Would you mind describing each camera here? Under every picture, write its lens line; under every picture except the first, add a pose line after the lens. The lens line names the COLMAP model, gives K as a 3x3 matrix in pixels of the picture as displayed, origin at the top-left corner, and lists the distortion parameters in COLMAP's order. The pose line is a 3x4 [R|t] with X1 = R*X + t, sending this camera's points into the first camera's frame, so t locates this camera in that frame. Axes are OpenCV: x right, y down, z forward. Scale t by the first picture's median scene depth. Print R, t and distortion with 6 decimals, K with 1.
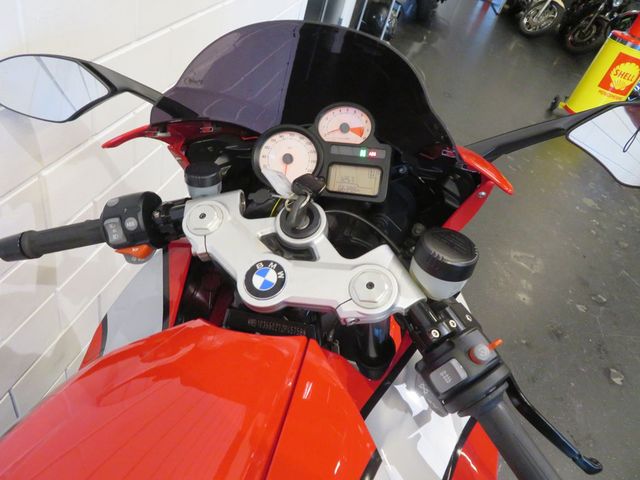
lens RADIAL K [[457.1, 0, 320.0], [0, 457.1, 240.0], [0, 0, 1]] dist [-0.010682, 0.005047]
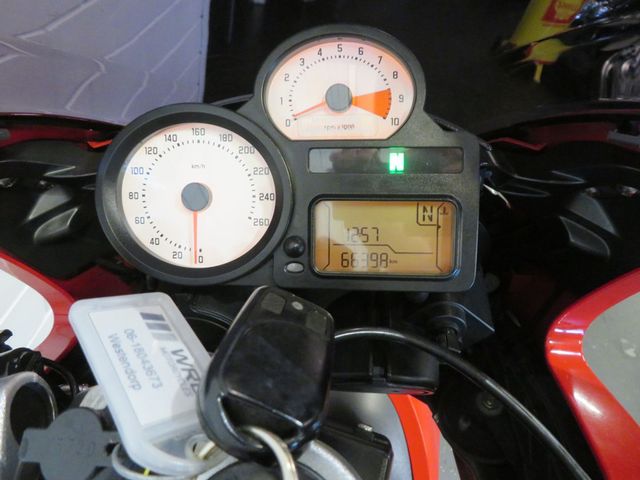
lens RADIAL K [[457.1, 0, 320.0], [0, 457.1, 240.0], [0, 0, 1]] dist [-0.010682, 0.005047]
pose [[0.985137, -0.134071, 0.107380, -0.015464], [0.125457, 0.988592, 0.083347, -0.162626], [-0.117330, -0.068637, 0.990718, 0.620015]]
